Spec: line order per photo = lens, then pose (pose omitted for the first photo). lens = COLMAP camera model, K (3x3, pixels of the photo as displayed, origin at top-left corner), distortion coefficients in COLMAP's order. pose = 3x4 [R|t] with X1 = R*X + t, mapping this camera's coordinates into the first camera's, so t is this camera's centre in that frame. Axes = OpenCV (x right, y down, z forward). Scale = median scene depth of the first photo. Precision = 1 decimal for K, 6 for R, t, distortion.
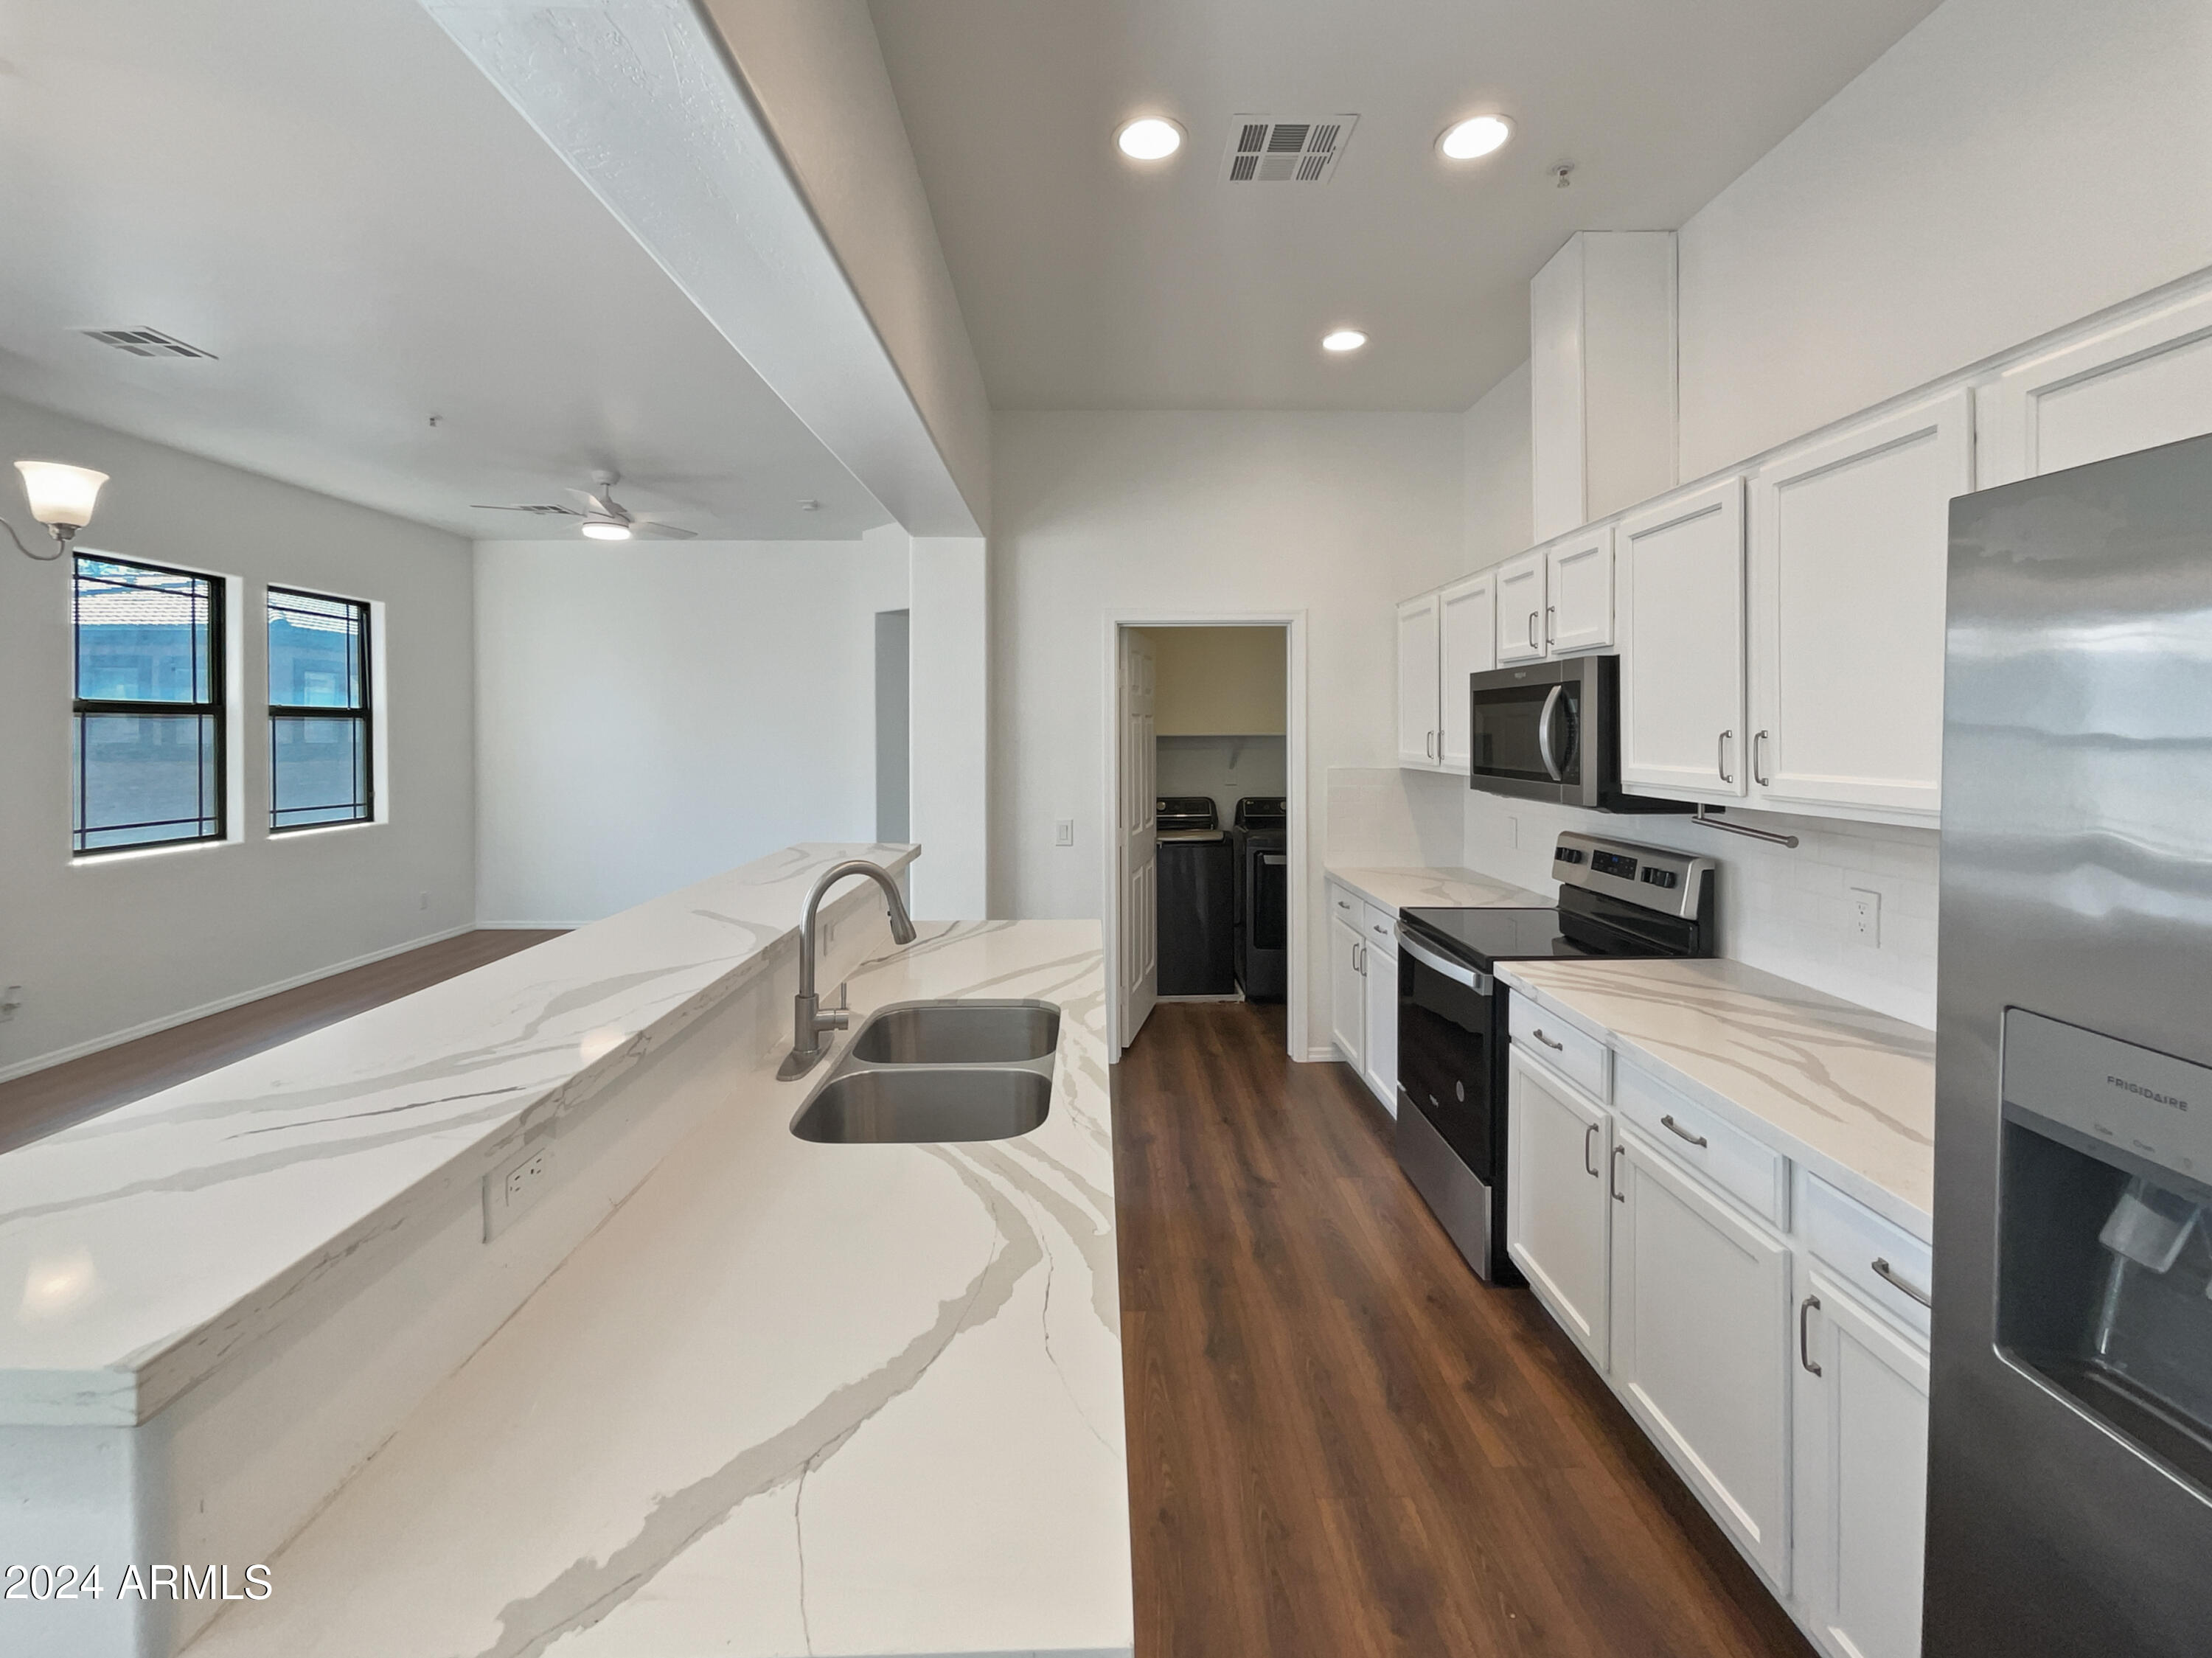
lens RADIAL K [[929.0, 0, 1109.0], [0, 929.0, 743.2], [0, 0, 1]] dist [-0.011142, -0.000078]
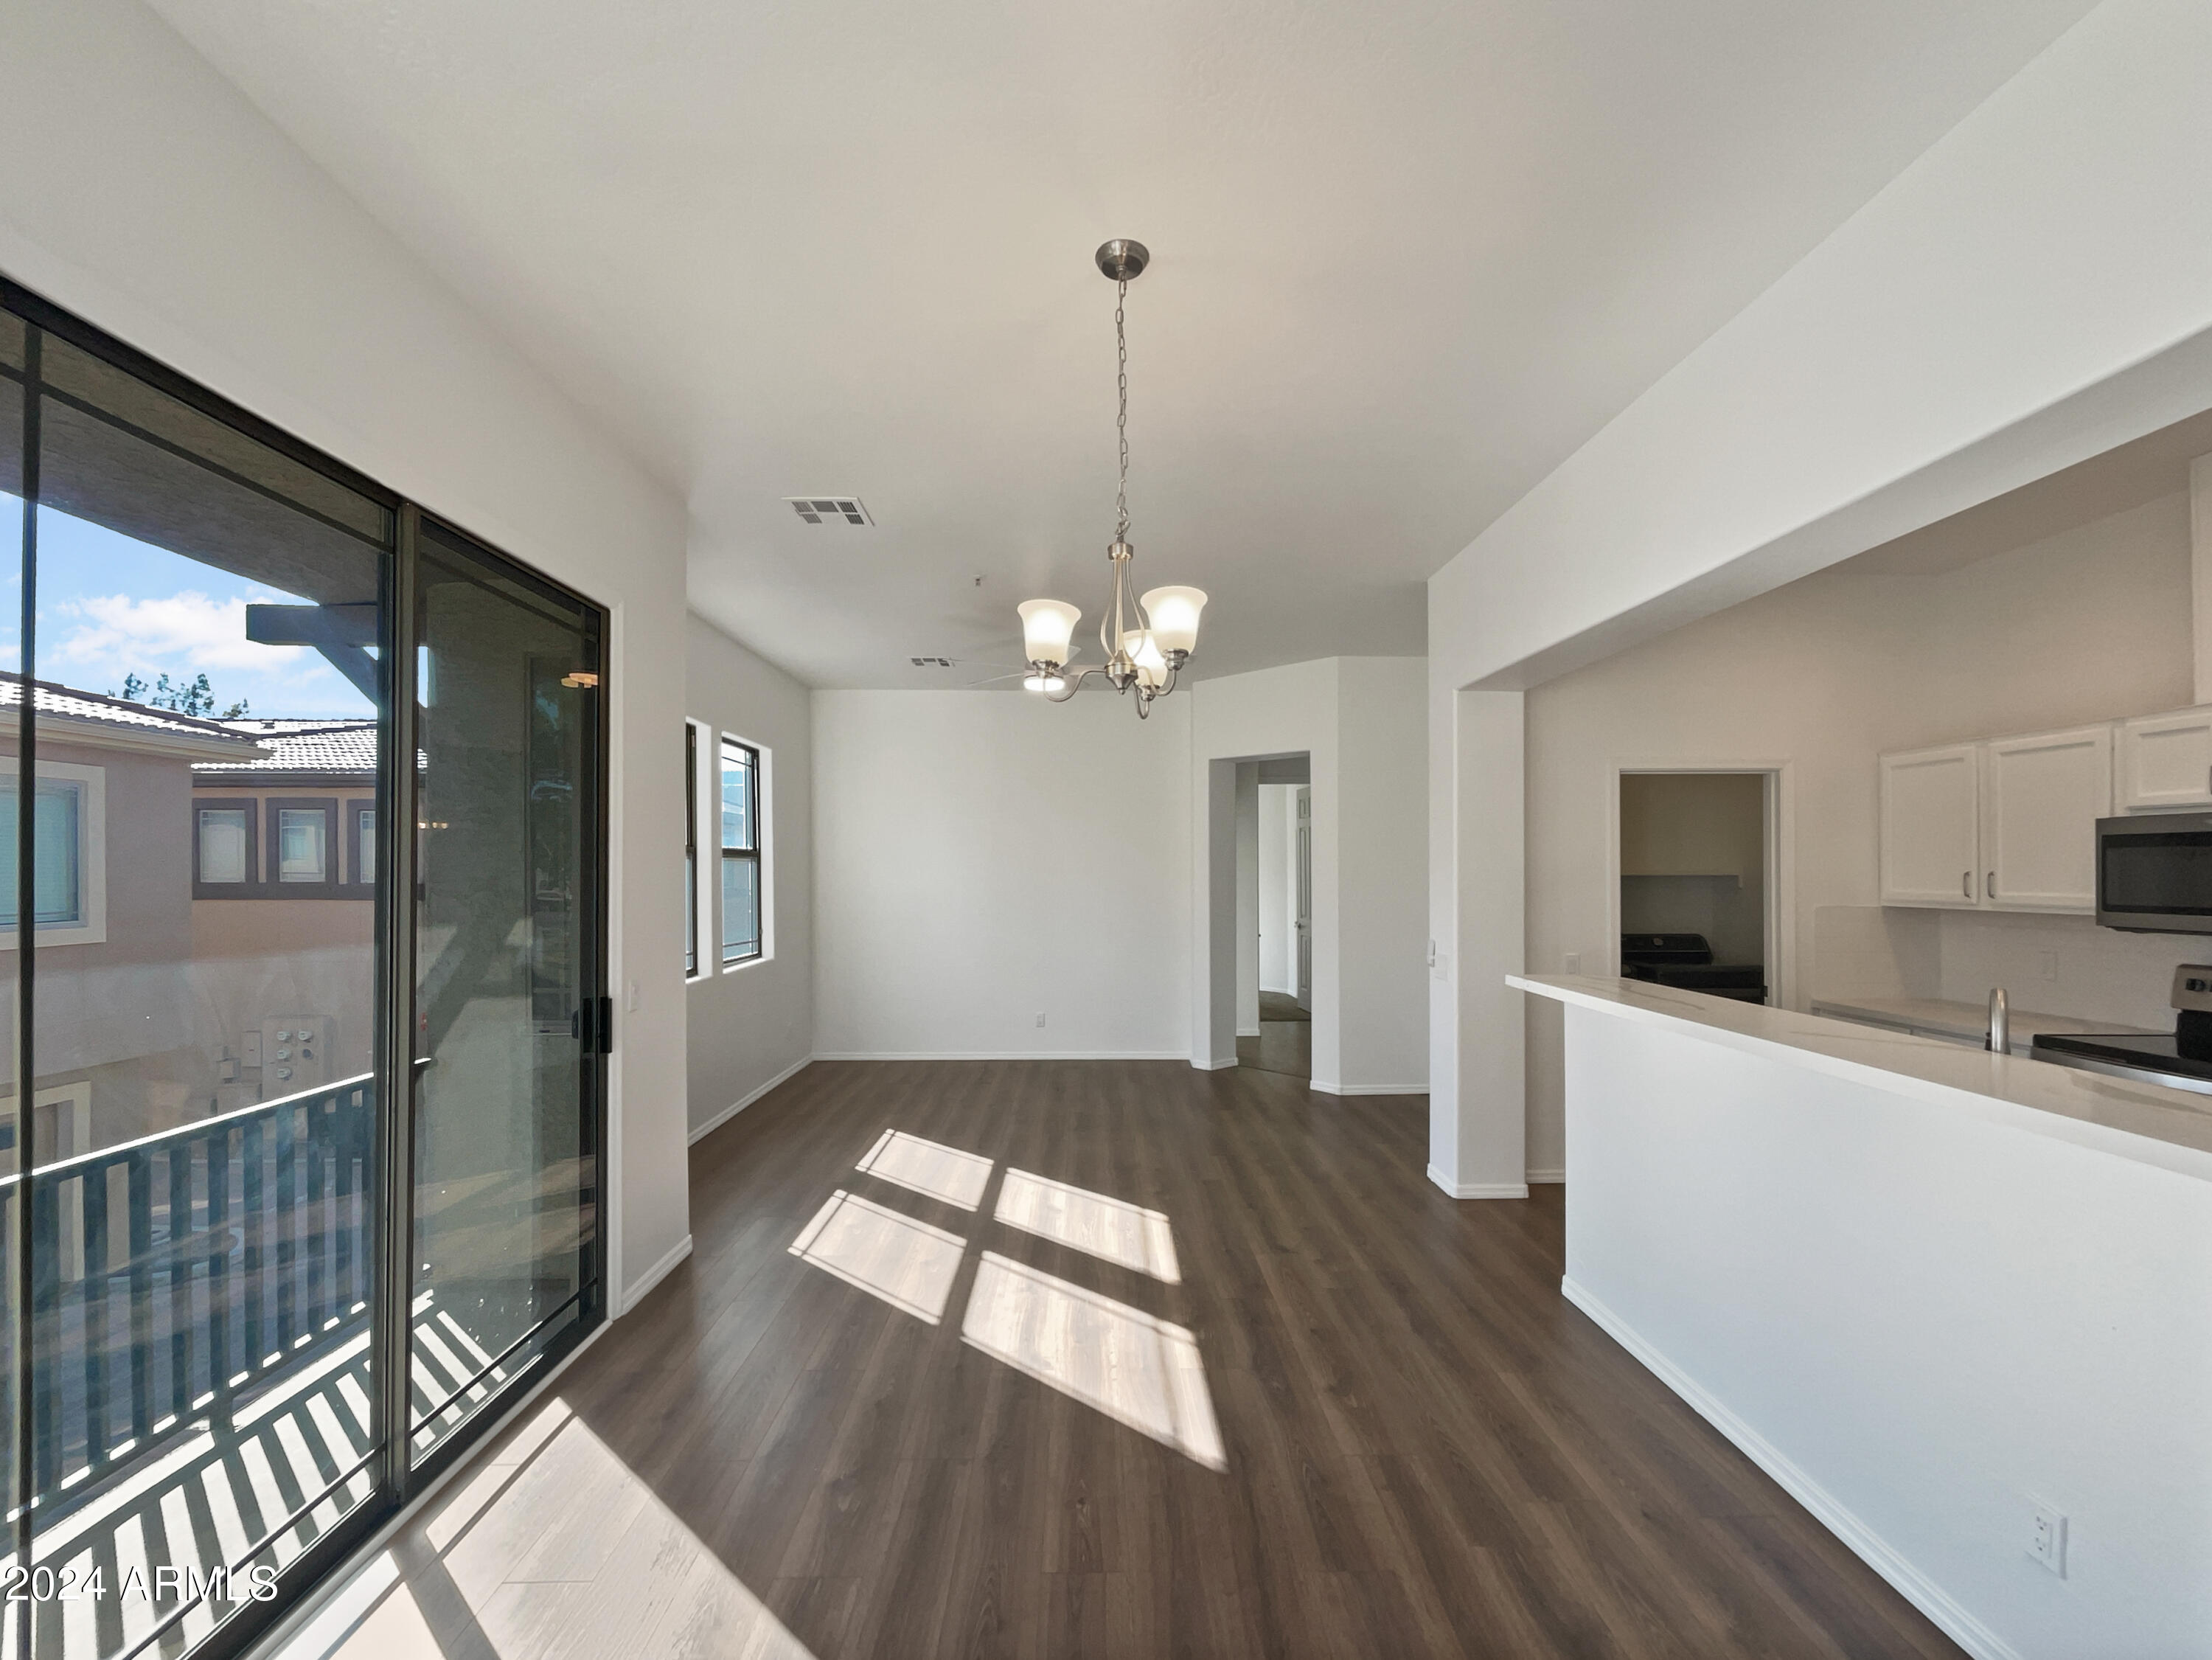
lens RADIAL K [[919.0, 0, 1111.7], [0, 919.0, 865.8], [0, 0, 1]] dist [0.001701, 0.000051]
pose [[1.000000, 0.000042, 0.000325, -0.561932], [-0.000036, 0.999829, -0.018505, -0.000273], [-0.000326, 0.018505, 0.999829, -0.058676]]
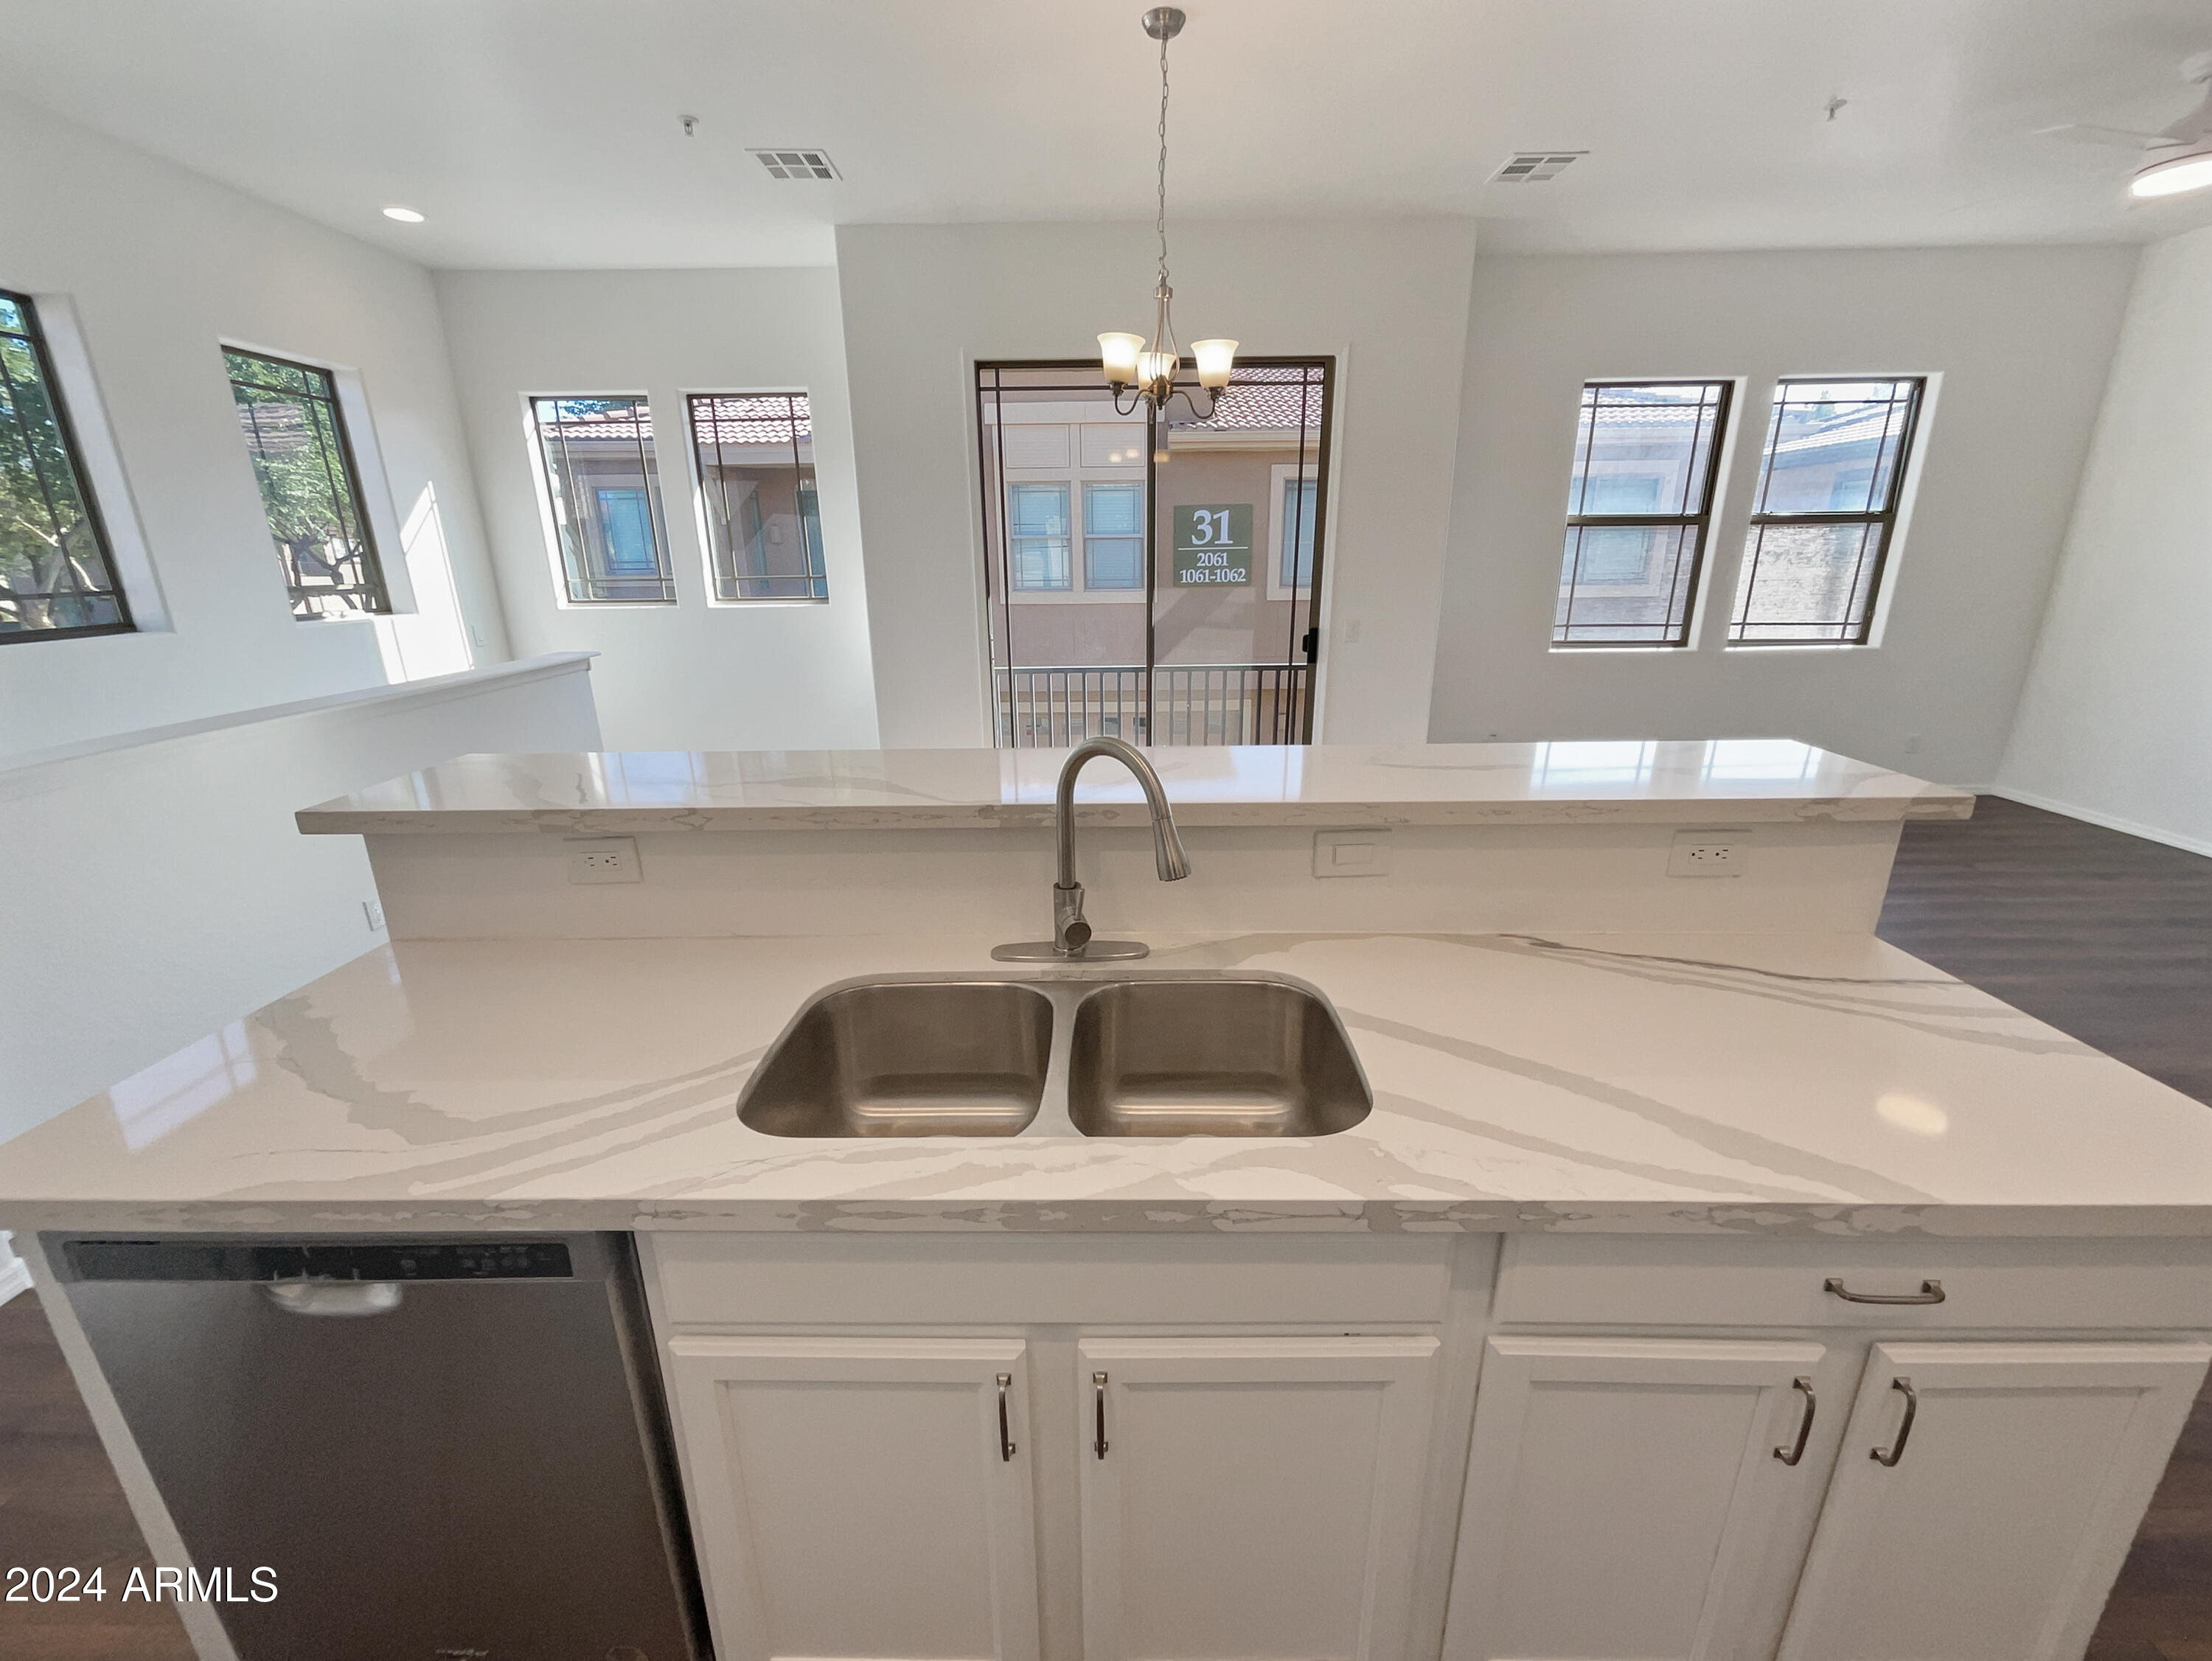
lens RADIAL K [[910.1, 0, 1114.3], [0, 910.1, 825.1], [0, 0, 1]] dist [0.003275, 0.000144]
pose [[-0.033212, 0.291552, -0.955978, 0.169950], [-0.001648, 0.956489, 0.291765, -0.006162], [0.999447, 0.011266, -0.031286, 0.424039]]
